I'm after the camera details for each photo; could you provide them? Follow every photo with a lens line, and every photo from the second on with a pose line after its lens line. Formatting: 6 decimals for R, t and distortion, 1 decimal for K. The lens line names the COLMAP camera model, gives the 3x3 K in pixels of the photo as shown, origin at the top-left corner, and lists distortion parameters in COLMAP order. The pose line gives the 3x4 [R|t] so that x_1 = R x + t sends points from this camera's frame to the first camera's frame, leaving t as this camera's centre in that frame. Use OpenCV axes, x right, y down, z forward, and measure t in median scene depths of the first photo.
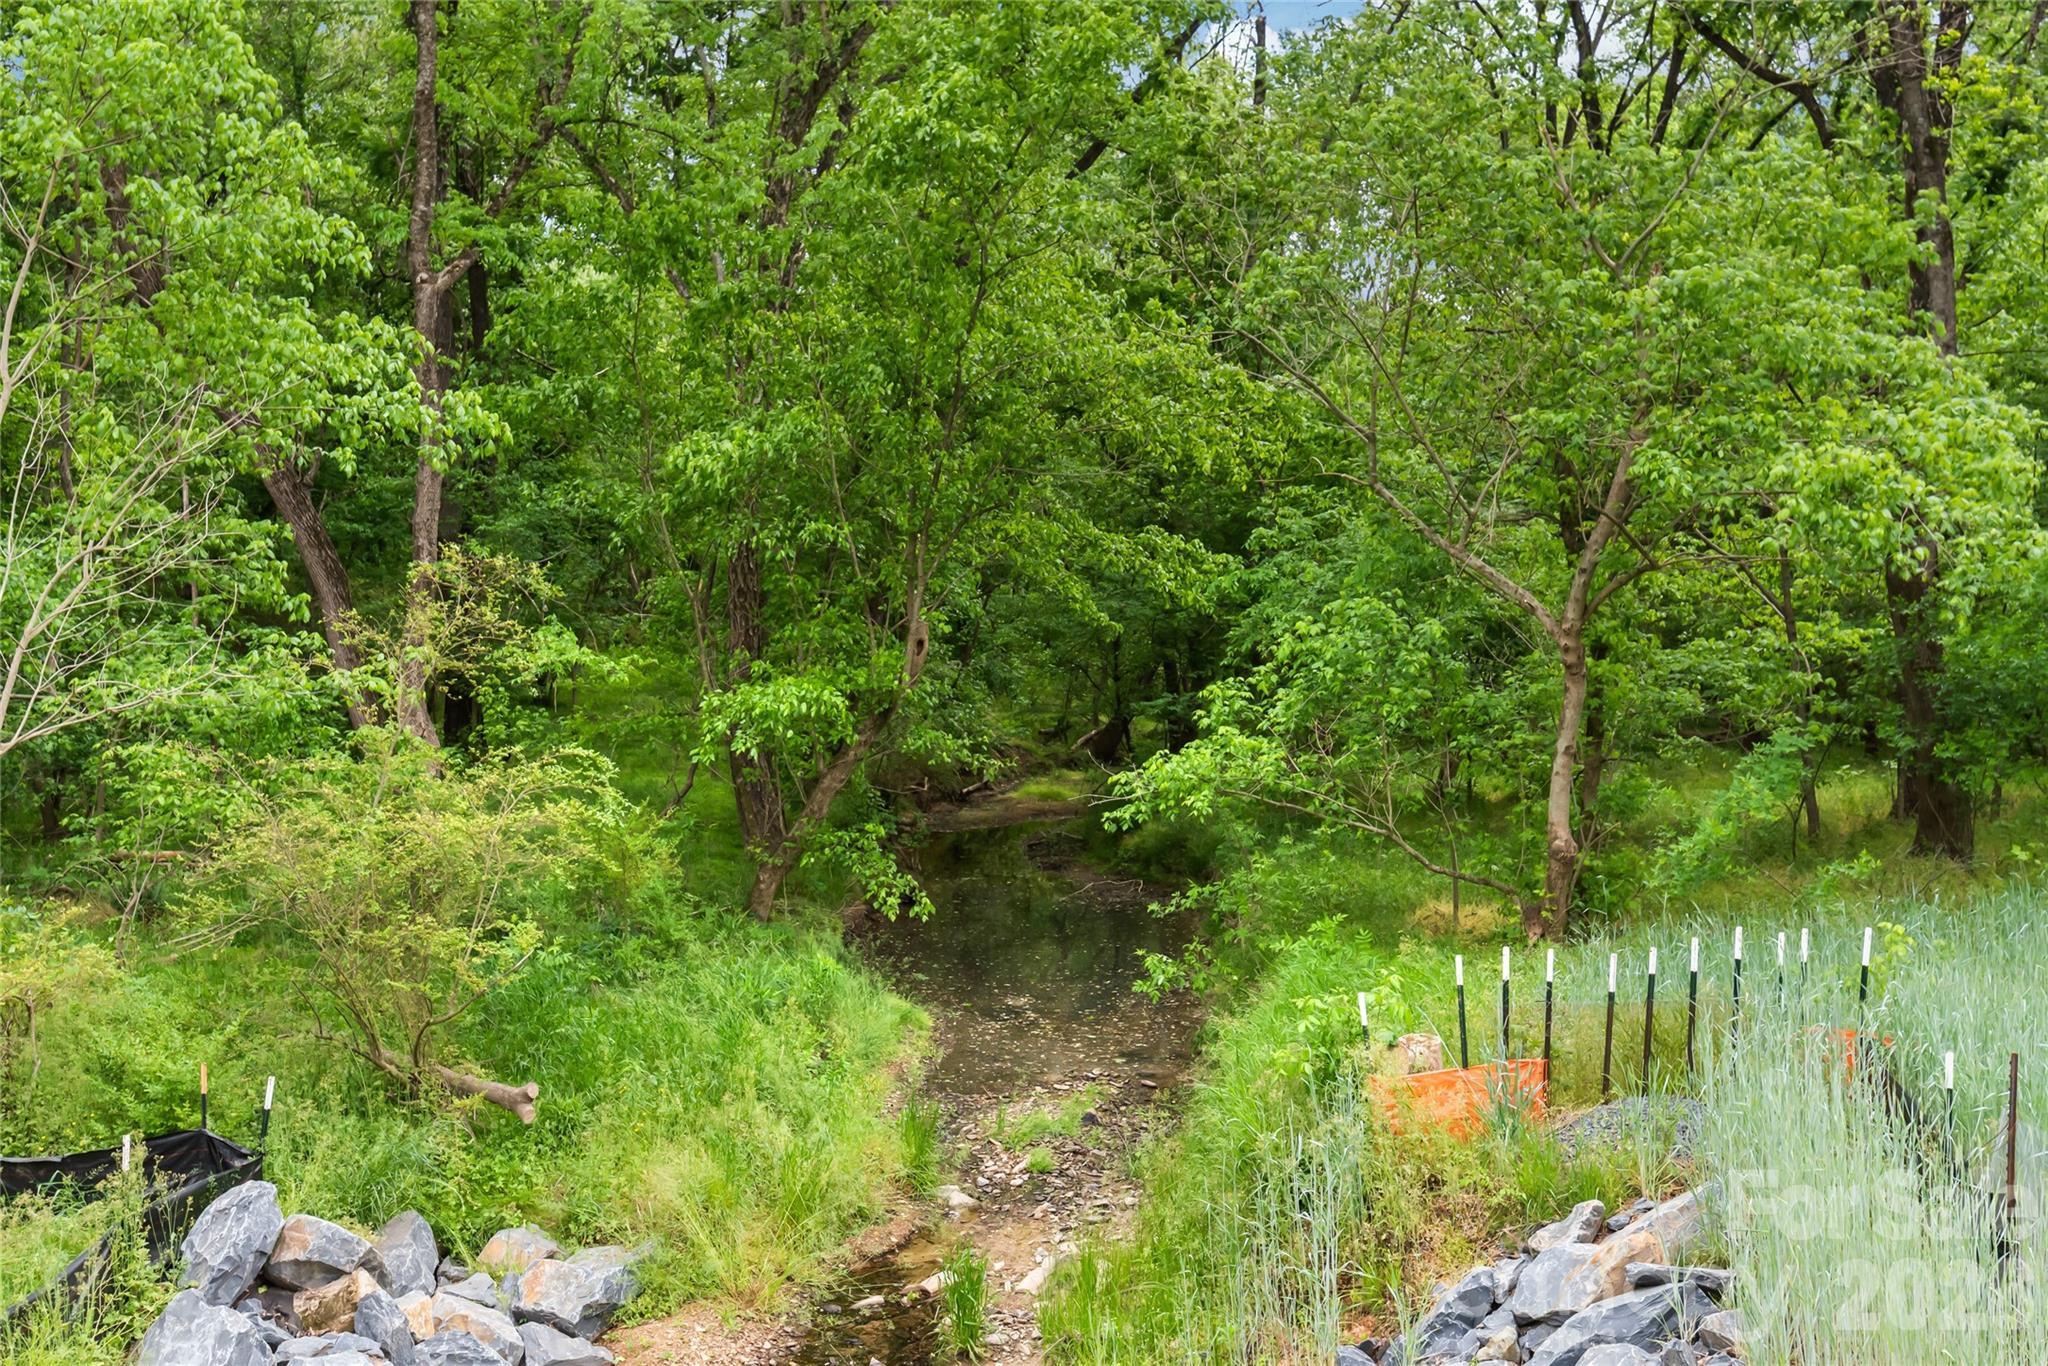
lens RADIAL K [[2258.2, 0, 1024.0], [0, 2258.2, 683.0], [0, 0, 1]] dist [0.379157, -0.001983]
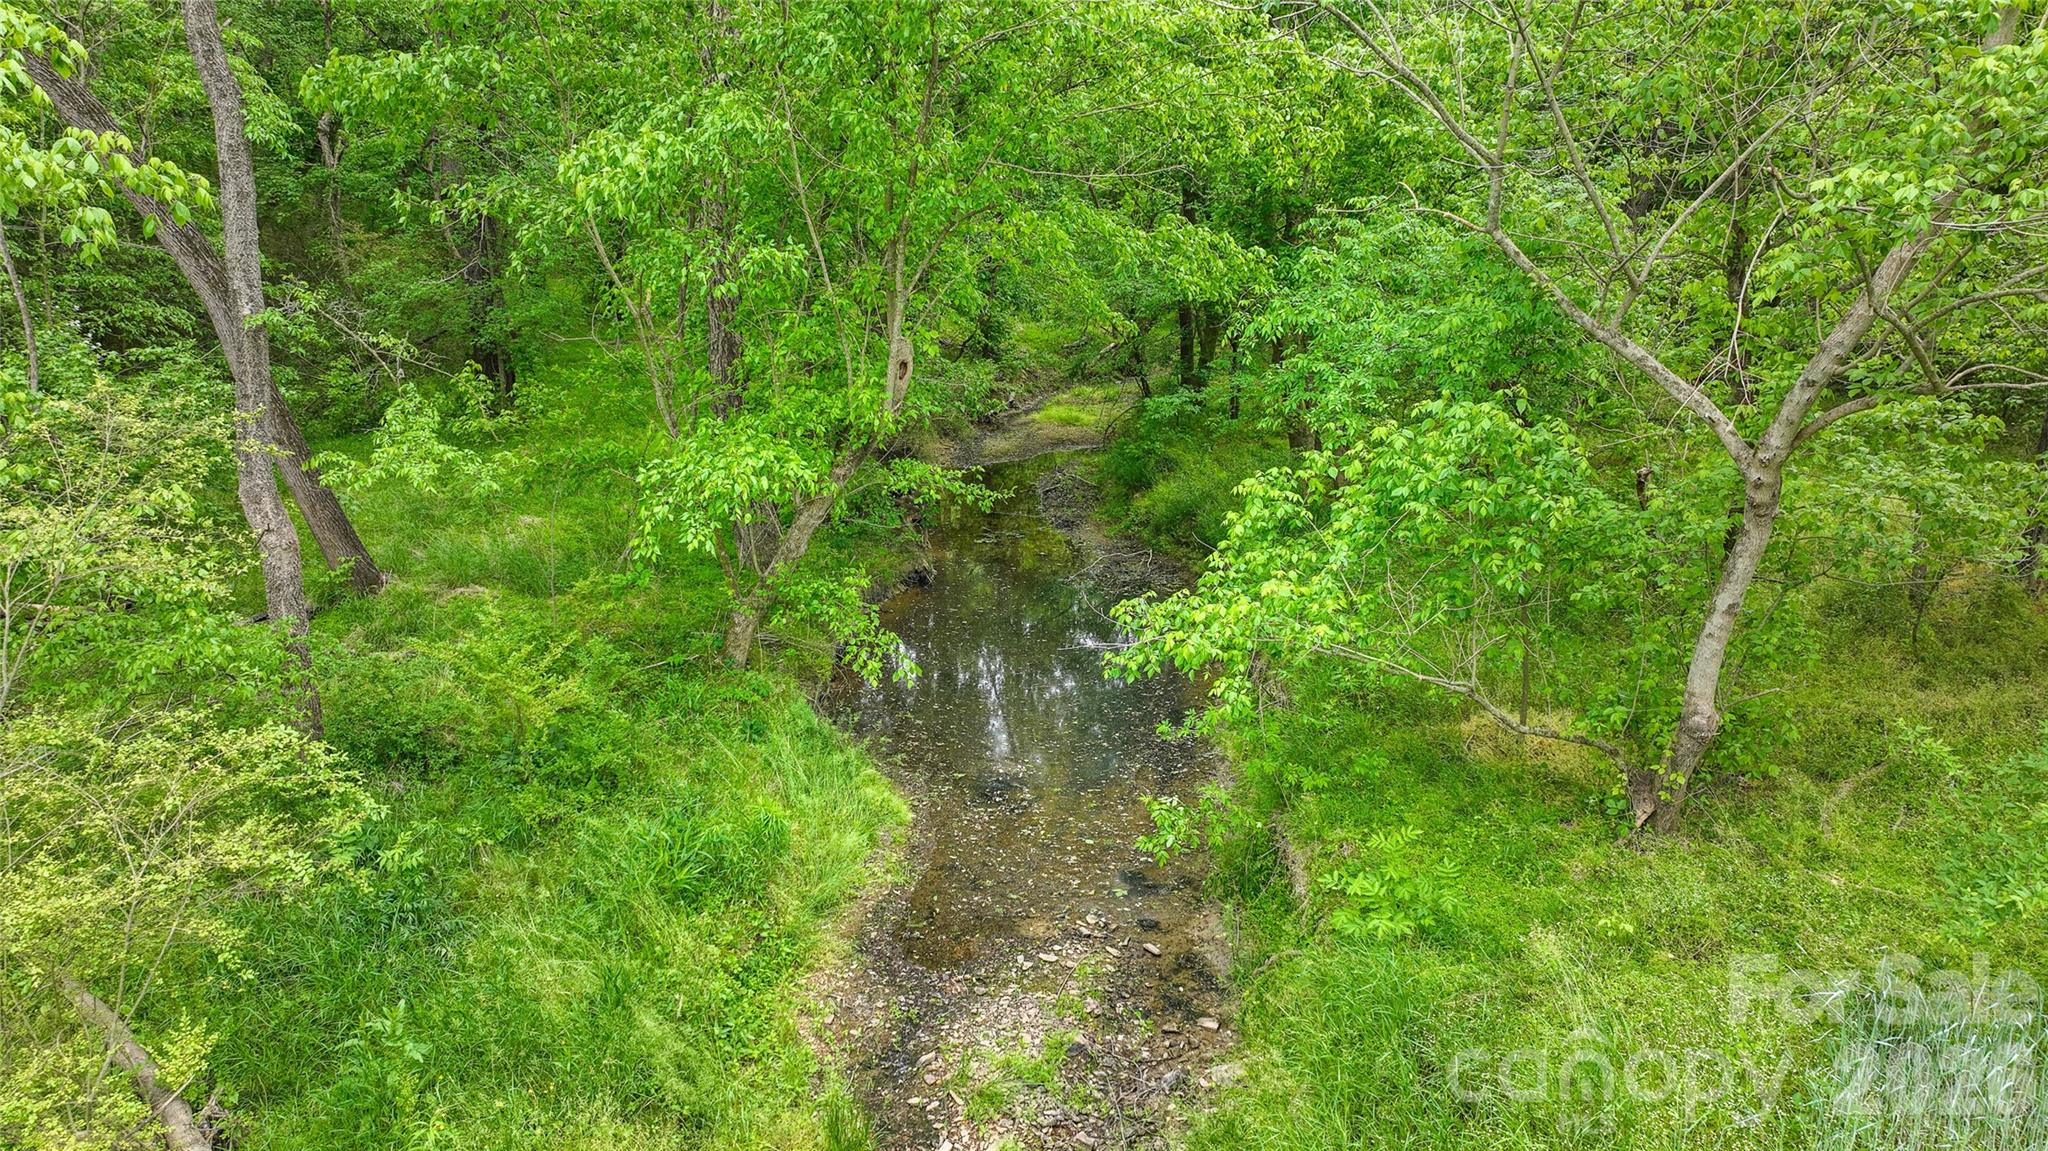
lens RADIAL K [[1410.4, 0, 1024.0], [0, 1410.4, 575.5], [0, 0, 1]] dist [-0.006444, 0.019620]
pose [[0.999125, 0.010647, -0.040441, 0.024302], [0.000386, 0.964655, 0.263517, -0.087080], [0.041818, -0.263303, 0.963807, 0.485277]]
